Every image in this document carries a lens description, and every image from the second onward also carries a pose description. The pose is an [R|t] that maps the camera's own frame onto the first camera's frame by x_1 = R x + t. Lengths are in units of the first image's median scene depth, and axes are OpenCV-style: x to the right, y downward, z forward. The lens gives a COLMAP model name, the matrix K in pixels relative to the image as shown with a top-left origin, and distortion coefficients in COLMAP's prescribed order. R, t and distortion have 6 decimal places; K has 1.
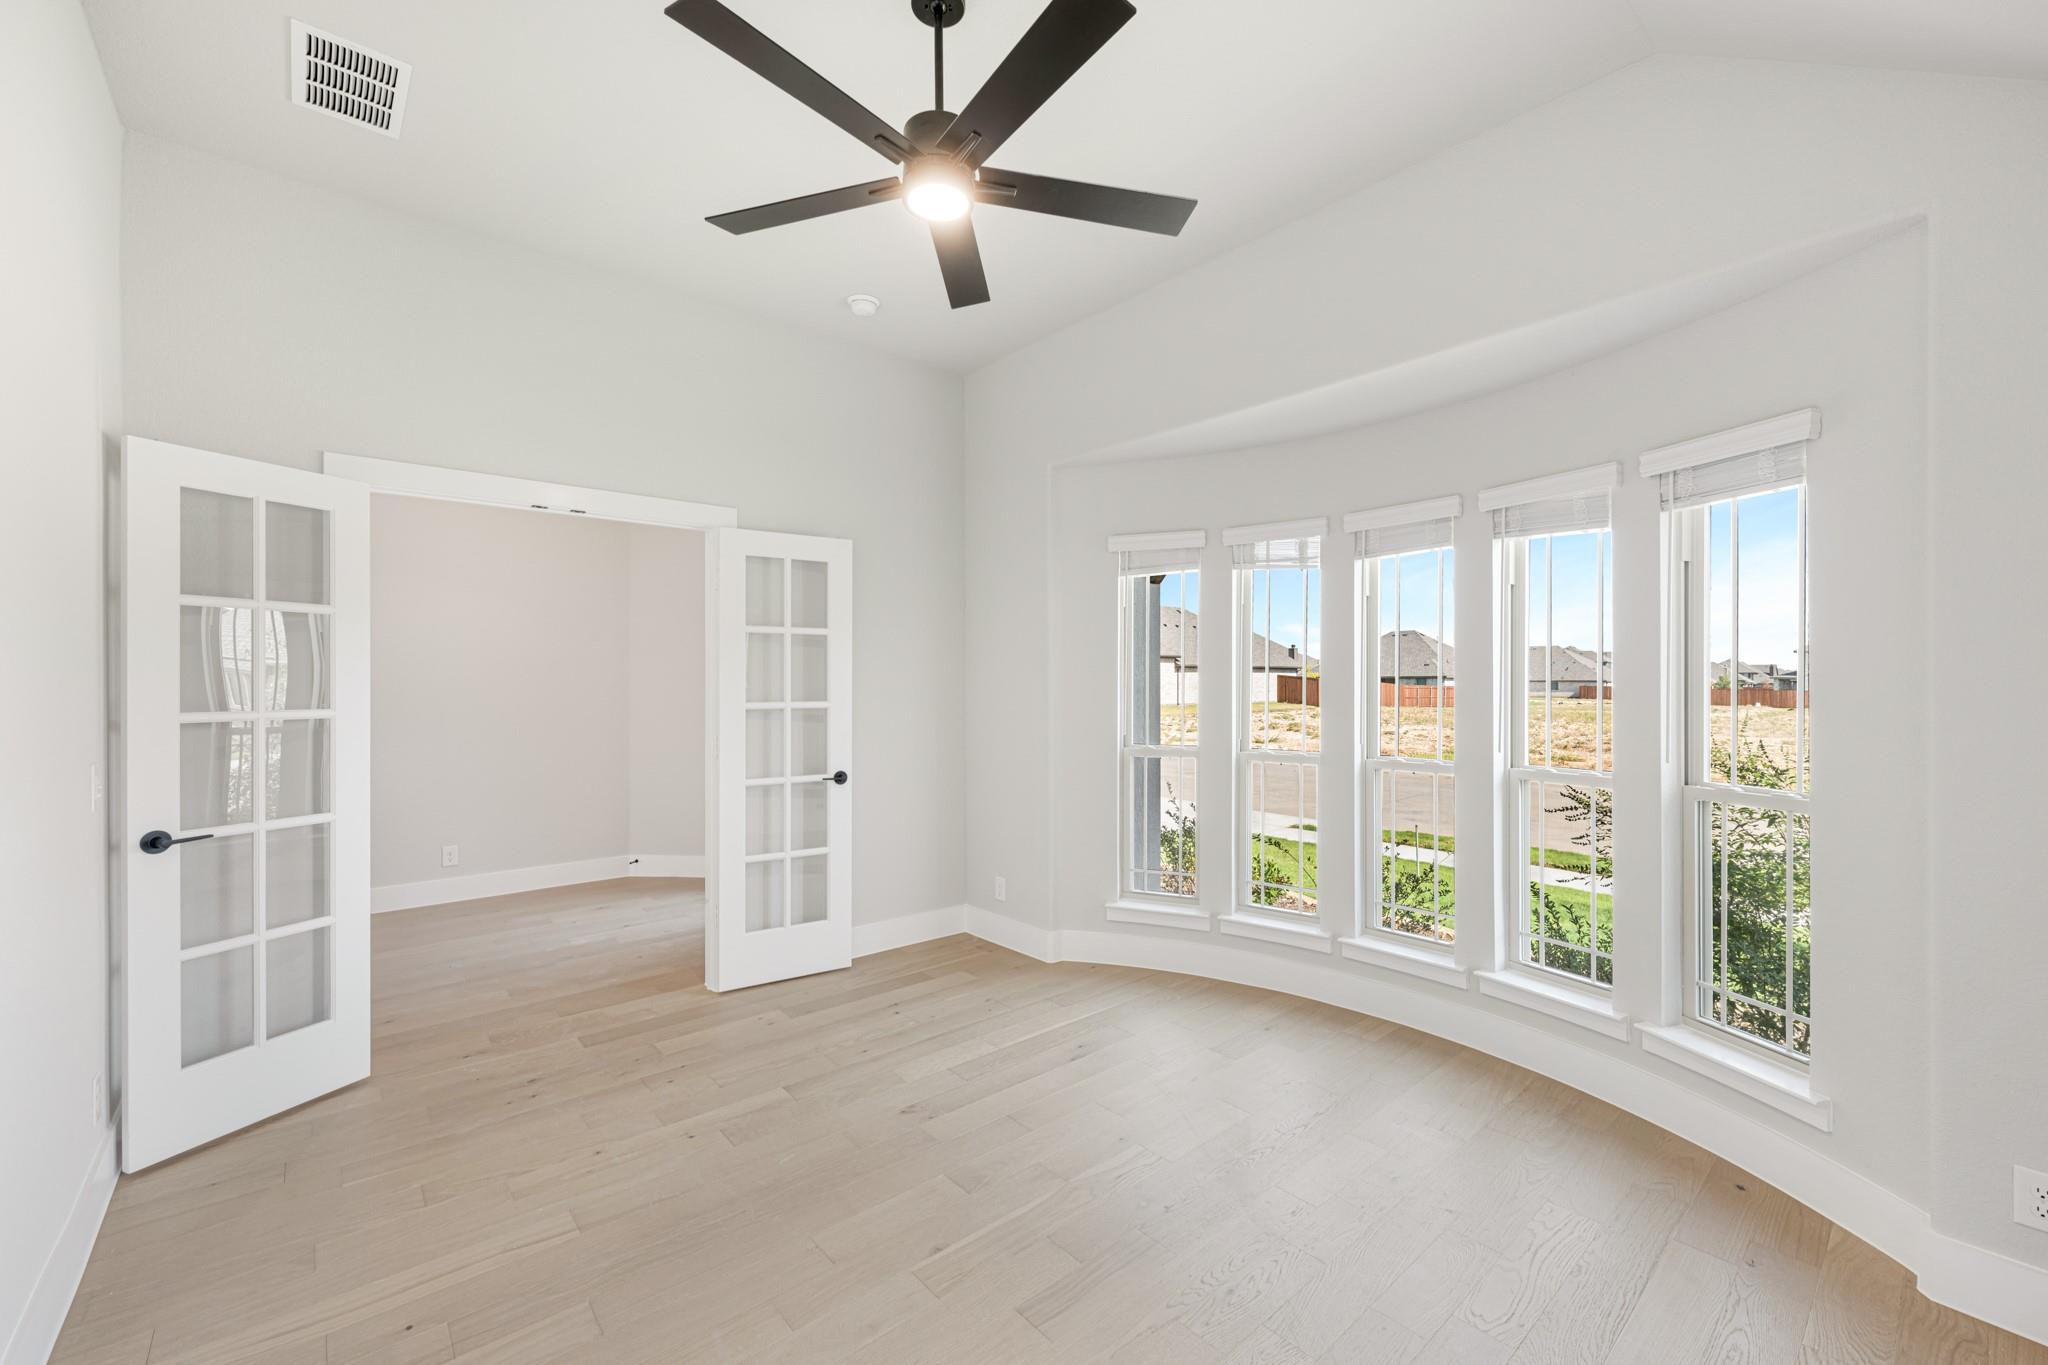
lens RADIAL K [[822.4, 0, 1014.7], [0, 822.4, 678.6], [0, 0, 1]] dist [-0.001172, 0.000150]
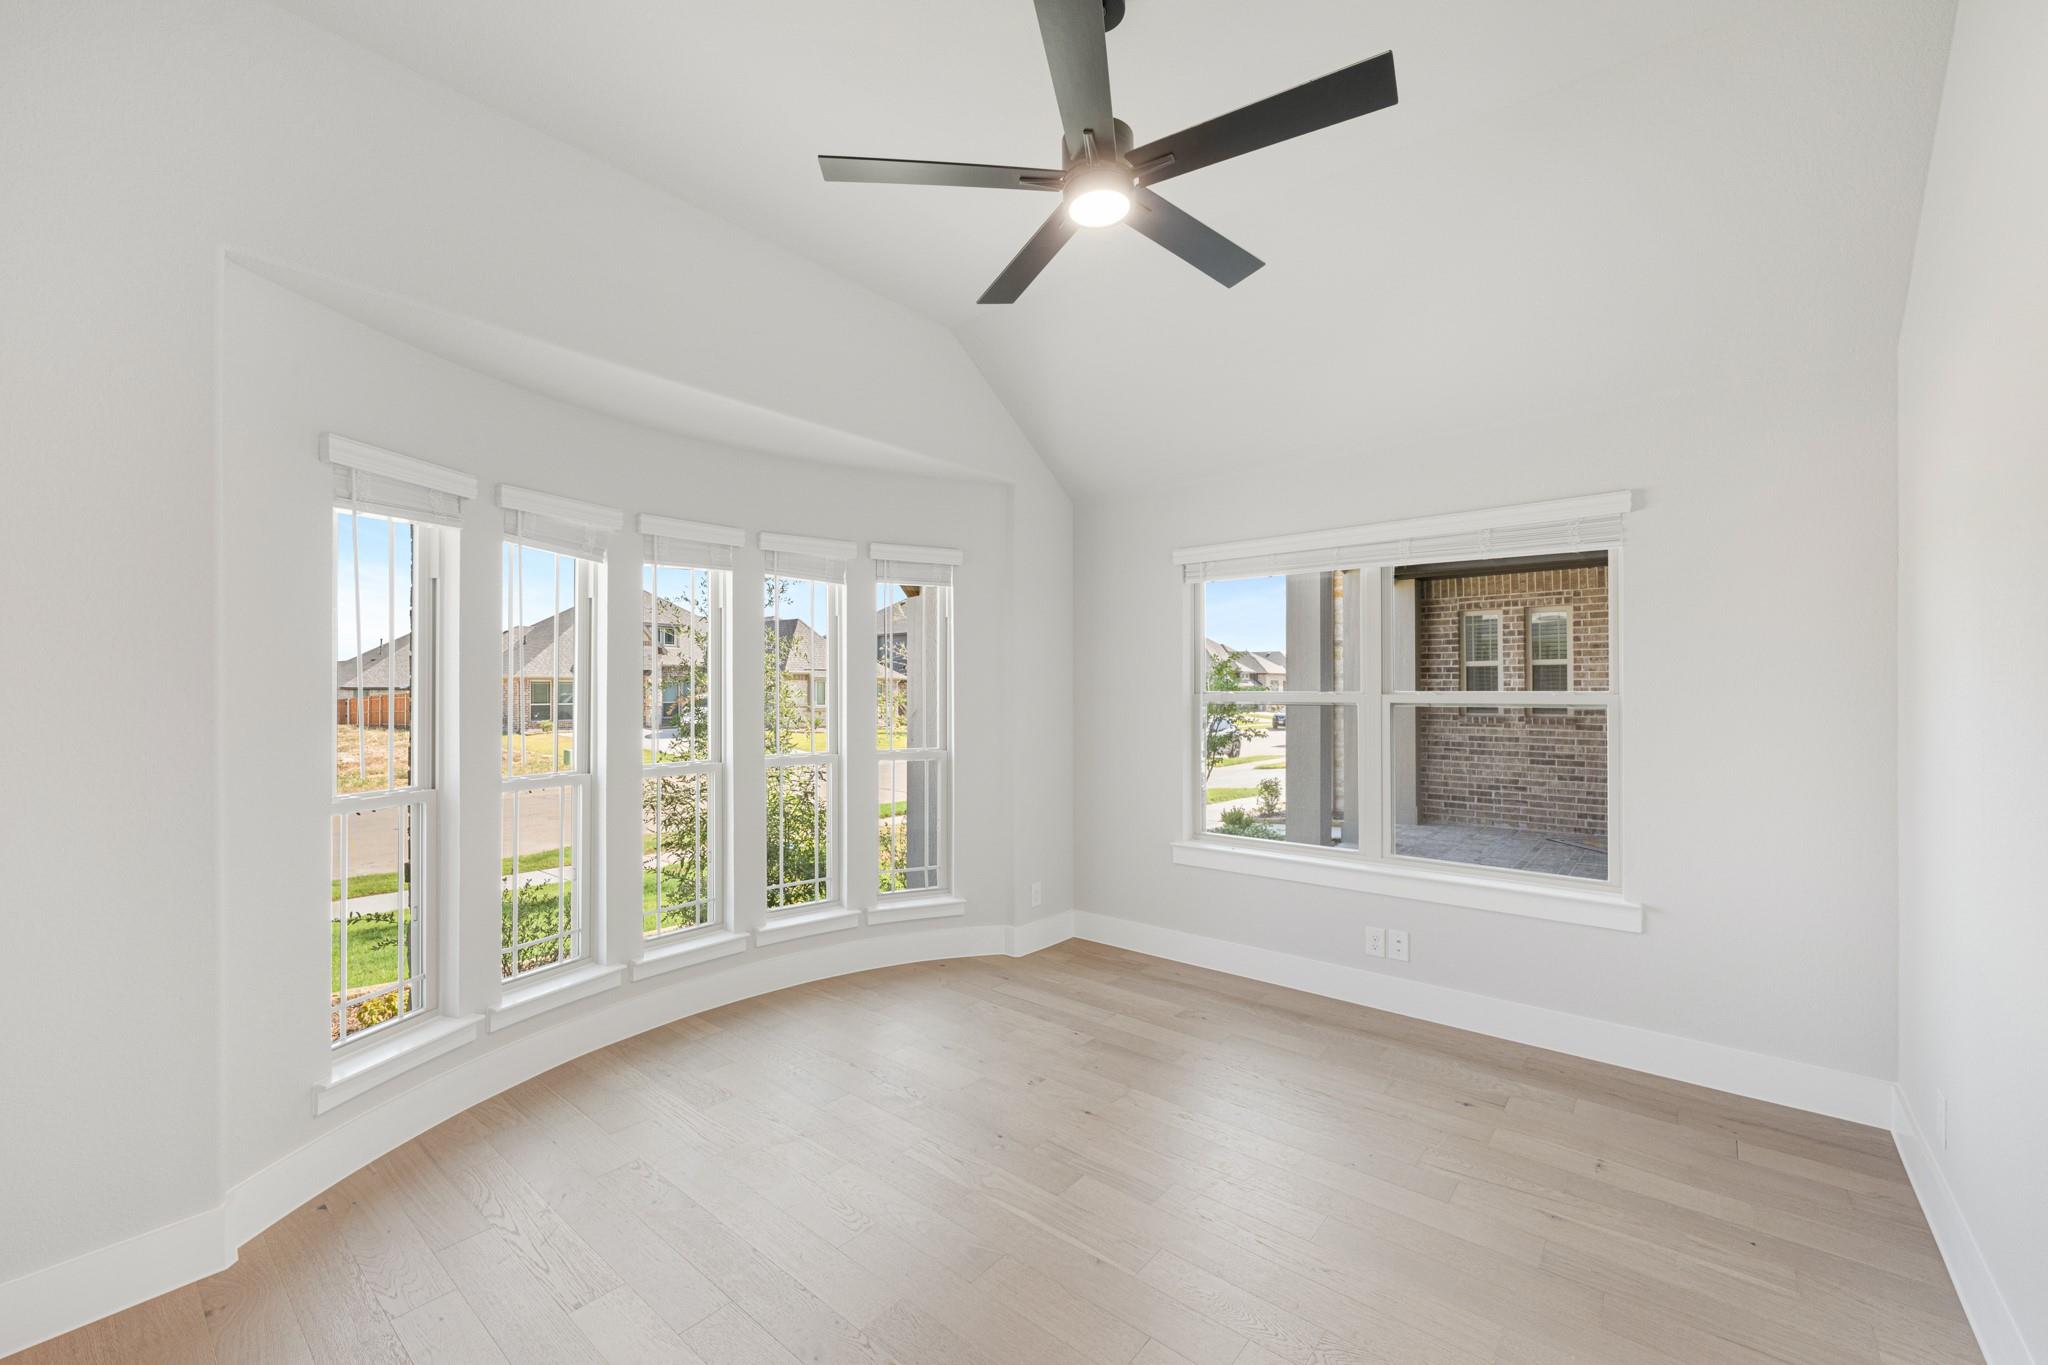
lens RADIAL K [[822.4, 0, 1015.1], [0, 822.4, 691.5], [0, 0, 1]] dist [-0.001172, 0.000150]
pose [[-0.167366, -0.001047, 0.985894, -0.603670], [-0.001487, 0.999999, 0.000809, 0.004521], [-0.985894, -0.001331, -0.167367, 0.729851]]
